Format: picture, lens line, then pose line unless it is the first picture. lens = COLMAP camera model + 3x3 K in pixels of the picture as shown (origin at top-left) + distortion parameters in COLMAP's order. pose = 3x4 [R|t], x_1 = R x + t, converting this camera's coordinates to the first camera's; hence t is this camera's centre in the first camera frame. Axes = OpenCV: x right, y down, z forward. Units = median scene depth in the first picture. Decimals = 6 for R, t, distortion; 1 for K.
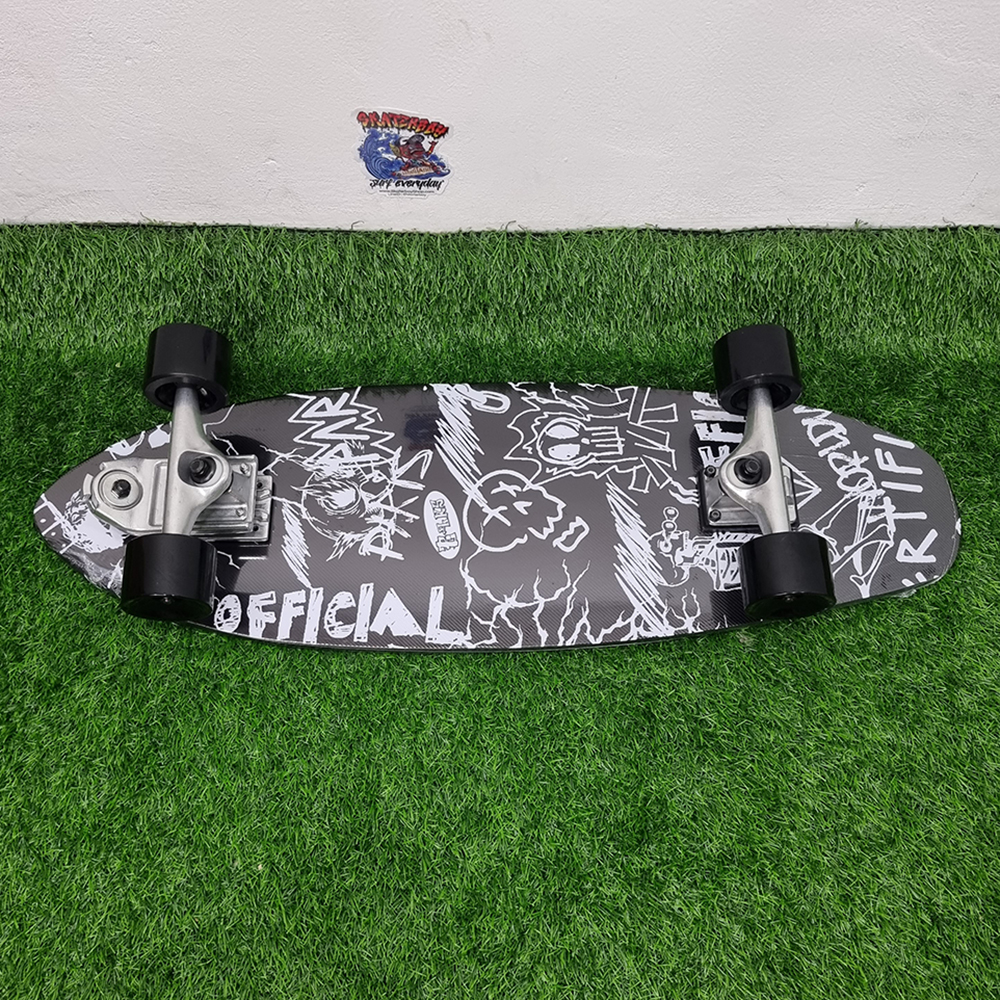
lens RADIAL K [[1082.5, 0, 469.0], [0, 1082.5, 522.6], [0, 0, 1]] dist [0.085238, -0.118202]
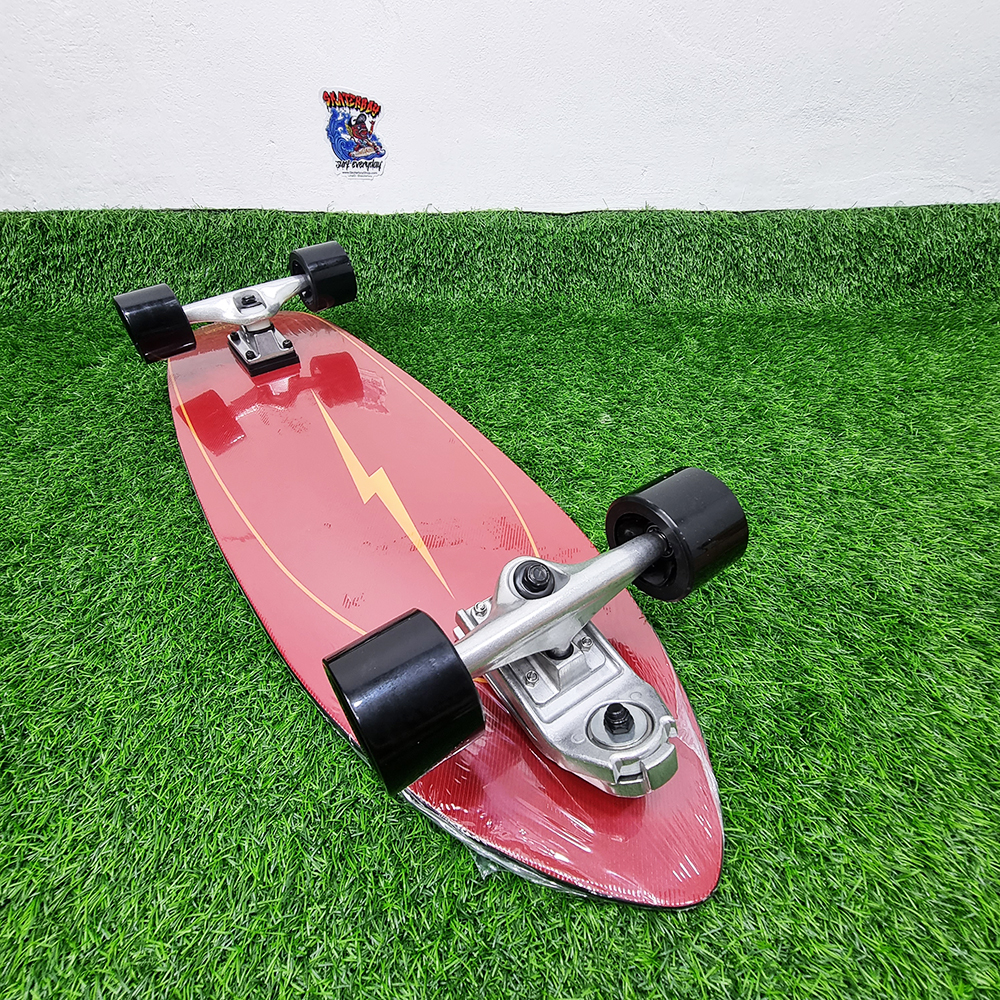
lens RADIAL K [[563.3, 0, 487.7], [0, 563.3, 495.0], [0, 0, 1]] dist [-0.004270, 0.000597]
pose [[0.999832, -0.009077, 0.015898, 0.106254], [0.015070, 0.901169, -0.433206, 0.451854], [-0.010395, 0.433373, 0.901155, 0.446961]]
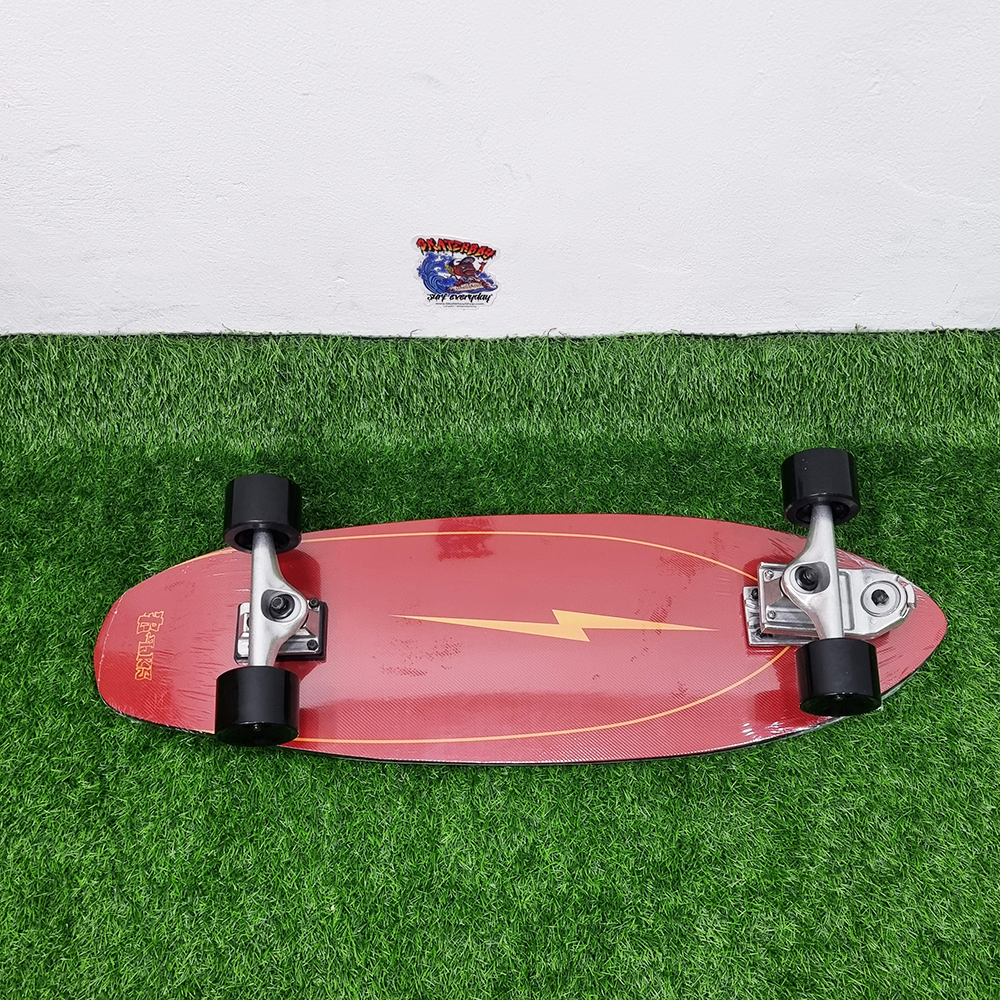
lens RADIAL K [[1136.4, 0, 541.3], [0, 1136.4, 559.0], [0, 0, 1]] dist [0.097233, -0.143626]
pose [[0.999760, -0.012546, 0.017943, 0.003154], [0.013528, 0.998357, -0.055677, 0.027594], [-0.017215, 0.055906, 0.998288, -0.166426]]
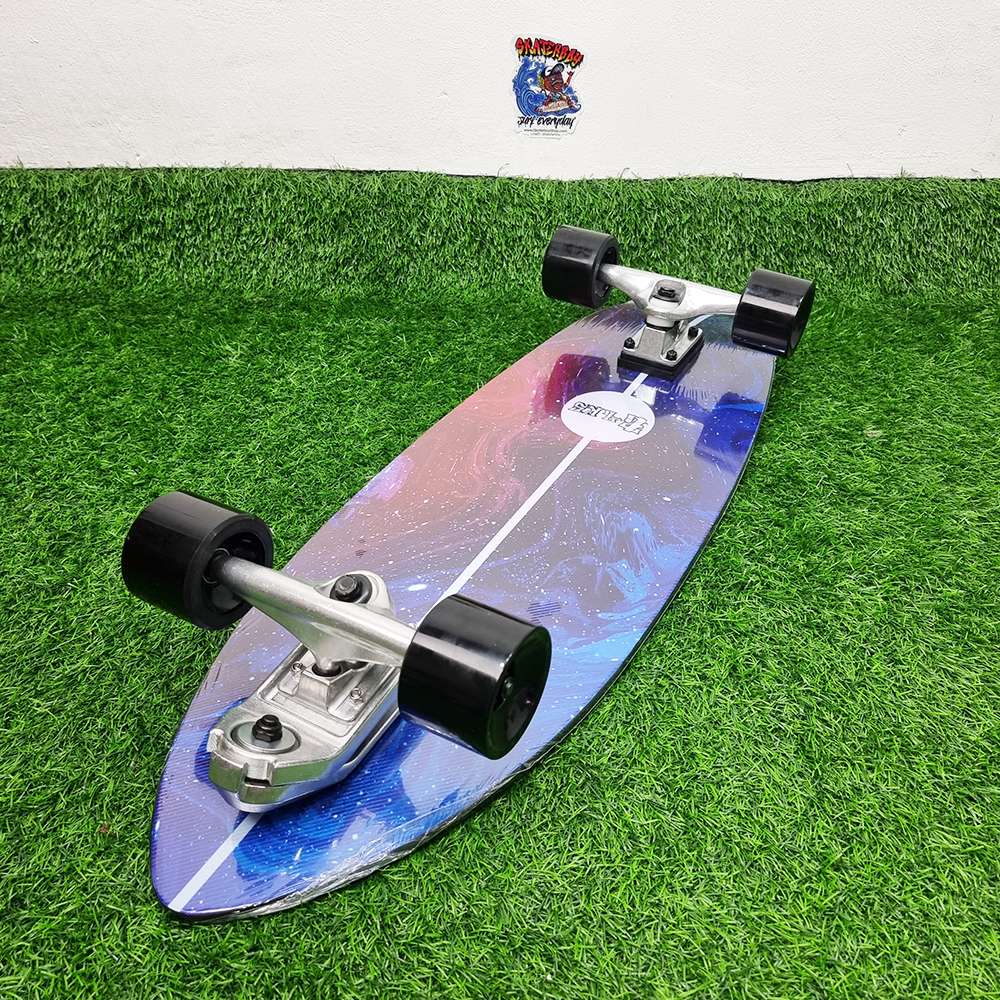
lens RADIAL K [[951.0, 0, 502.4], [0, 951.0, 515.5], [0, 0, 1]] dist [0.059227, -0.055254]
pose [[0.999797, 0.016868, -0.011020, -0.083979], [-0.020135, 0.856867, -0.515145, 0.634957], [0.000753, 0.515262, 0.857032, 0.257876]]
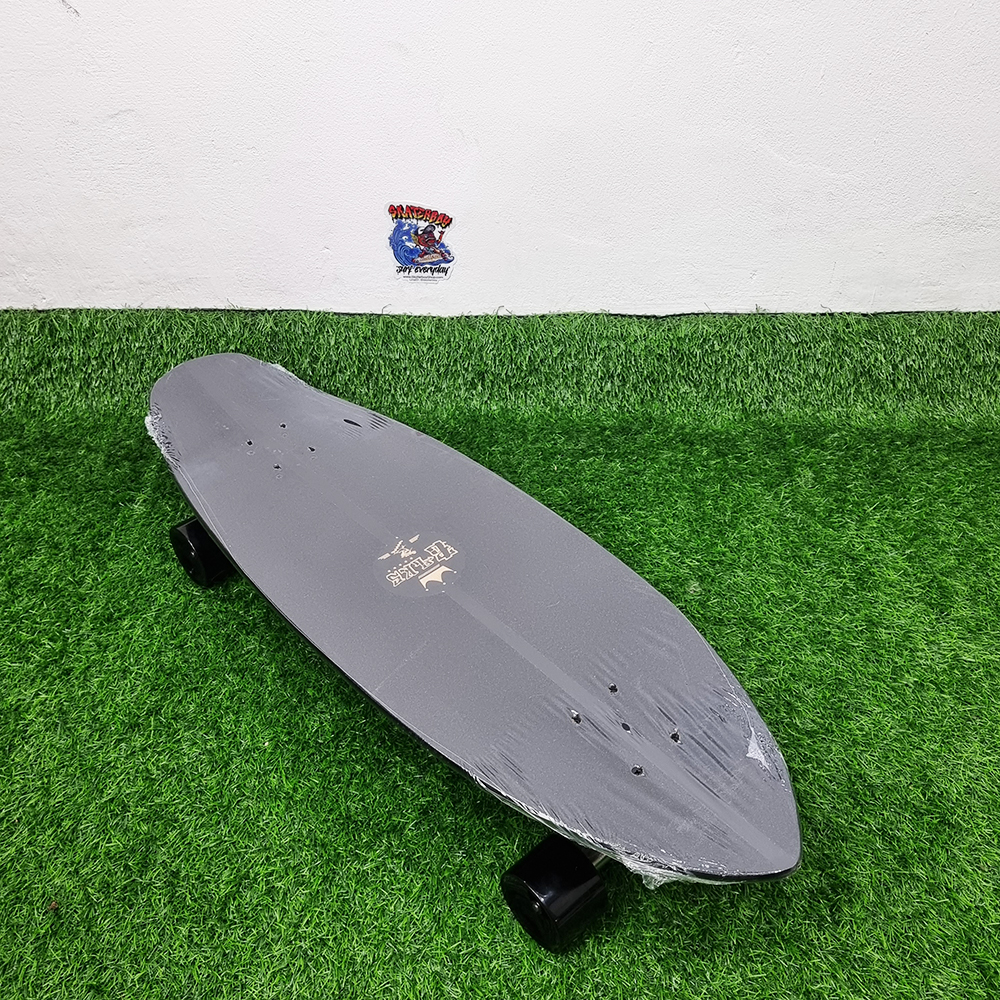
lens RADIAL K [[1108.0, 0, 500.0], [0, 1108.0, 500.0], [0, 0, 1]] dist [0.088339, -0.113960]
pose [[0.999845, 0.004746, -0.016944, 0.062405], [-0.011664, 0.899733, -0.436284, 0.536136], [0.013174, 0.436414, 0.899649, -0.131724]]
